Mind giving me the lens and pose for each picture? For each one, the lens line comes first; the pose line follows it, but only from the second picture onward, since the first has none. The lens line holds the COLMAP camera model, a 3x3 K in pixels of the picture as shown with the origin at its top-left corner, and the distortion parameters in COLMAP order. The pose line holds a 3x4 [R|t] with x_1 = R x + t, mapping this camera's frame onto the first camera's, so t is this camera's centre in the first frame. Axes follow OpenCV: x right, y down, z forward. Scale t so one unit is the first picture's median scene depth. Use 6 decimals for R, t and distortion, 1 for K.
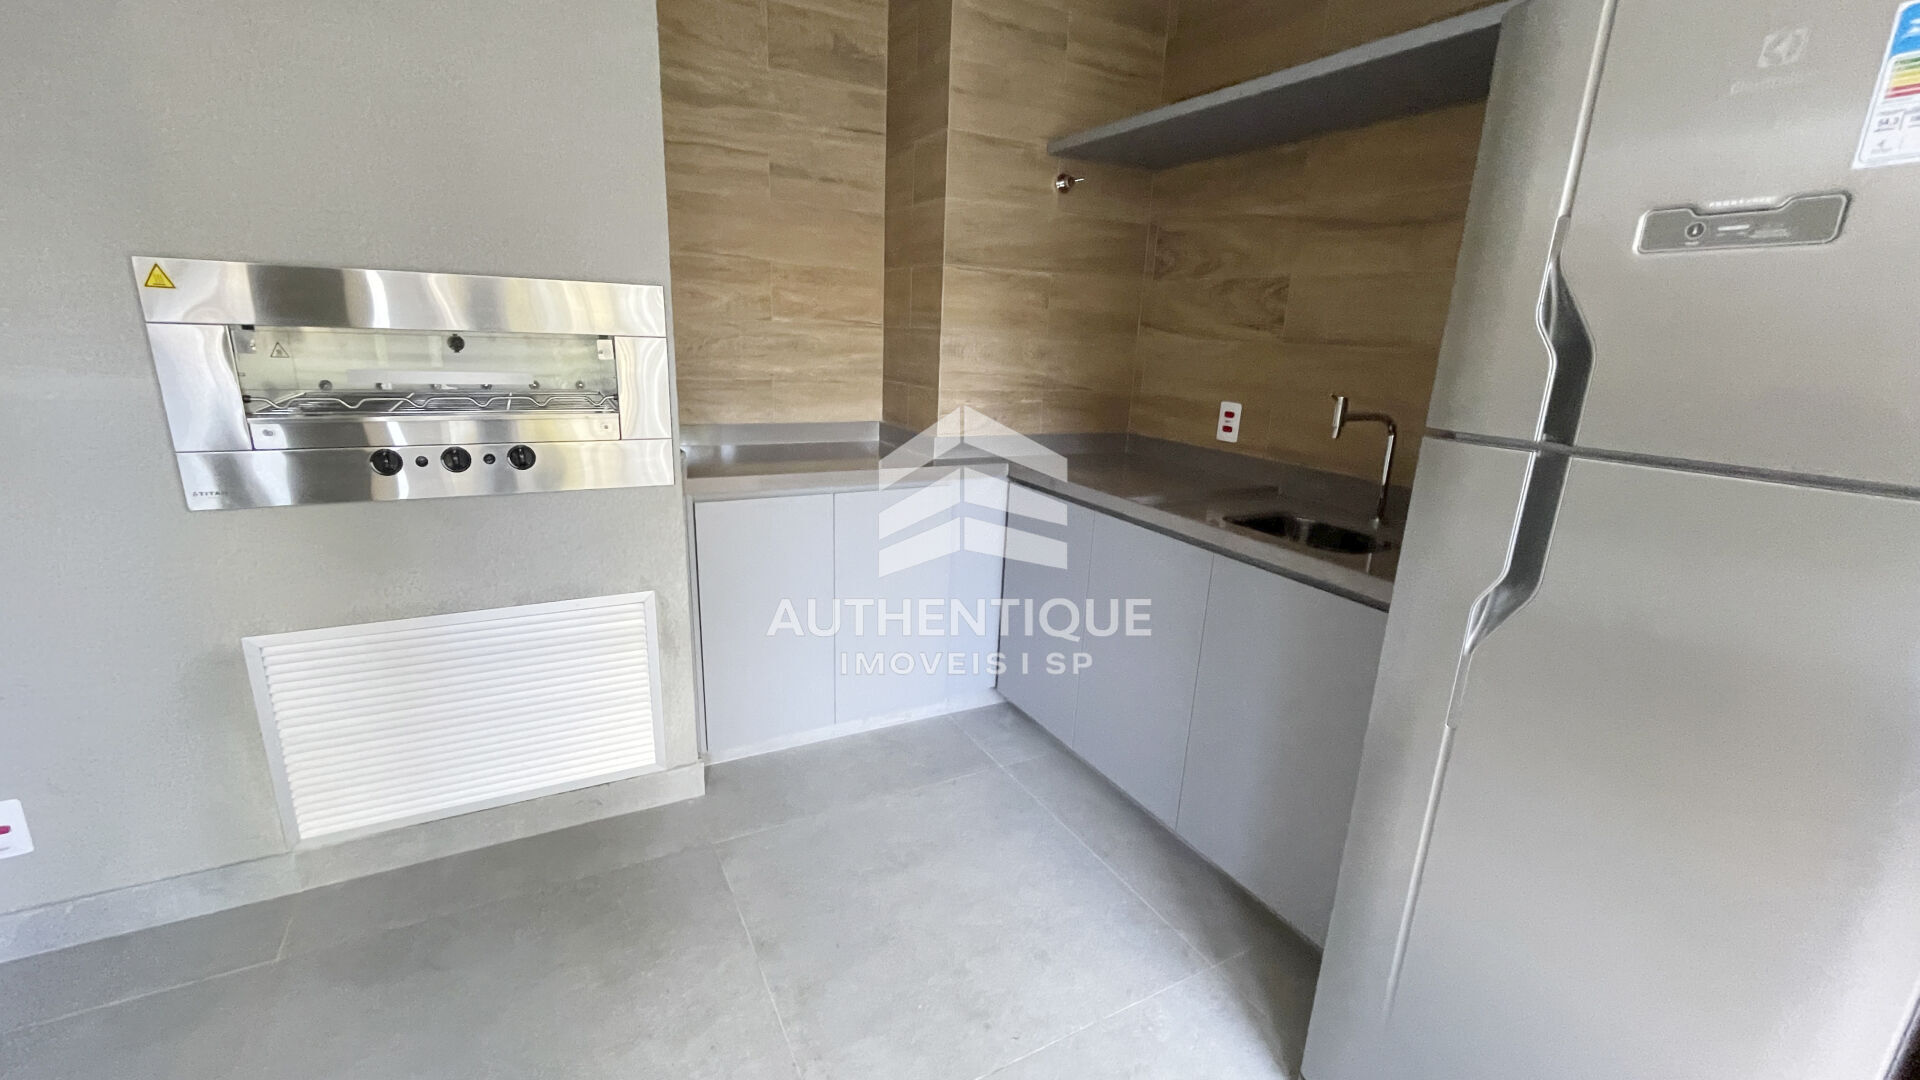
lens RADIAL K [[783.0, 0, 957.6], [0, 783.0, 544.8], [0, 0, 1]] dist [0.000188, -0.000340]
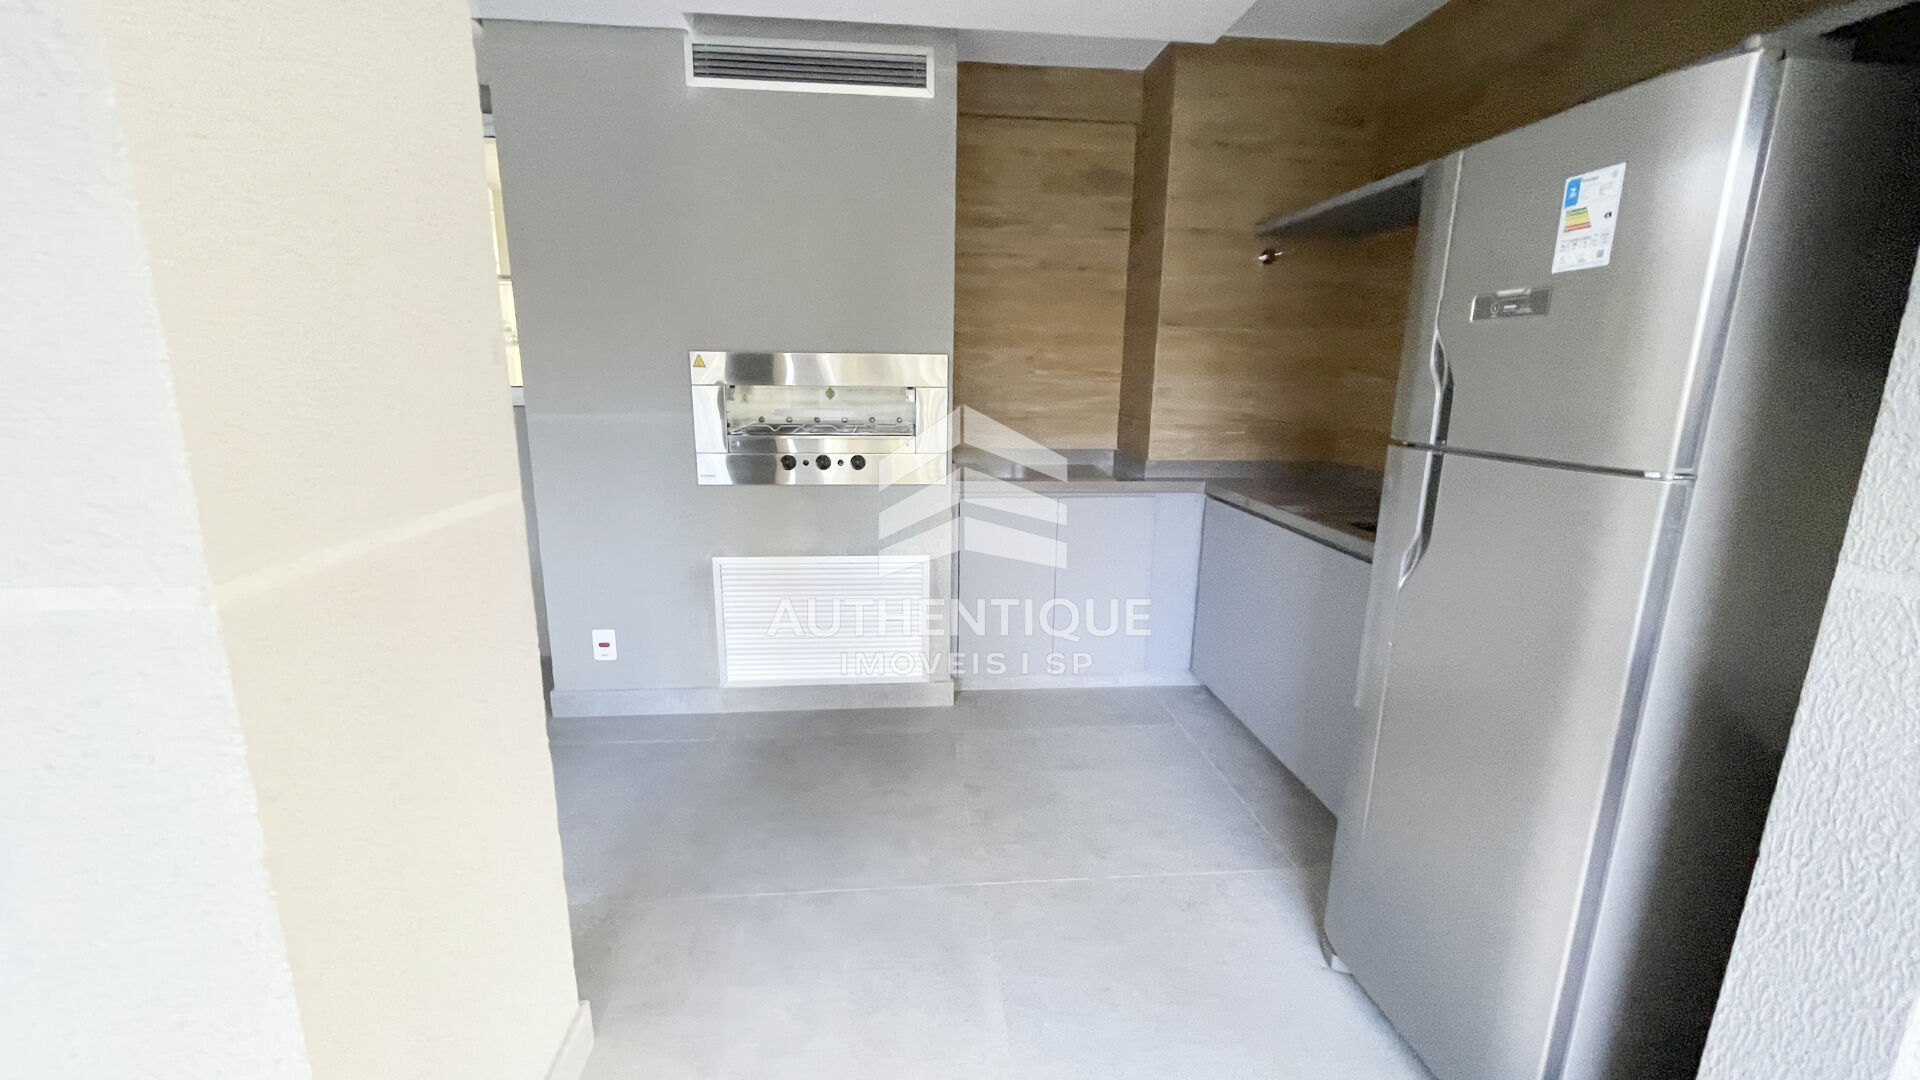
lens RADIAL K [[783.0, 0, 960.1], [0, 783.0, 539.3], [0, 0, 1]] dist [0.000188, -0.000340]
pose [[0.919245, 0.056029, -0.389678, 0.216752], [-0.080679, 0.995623, -0.047169, 0.082994], [0.385329, 0.074799, 0.919743, -0.309177]]
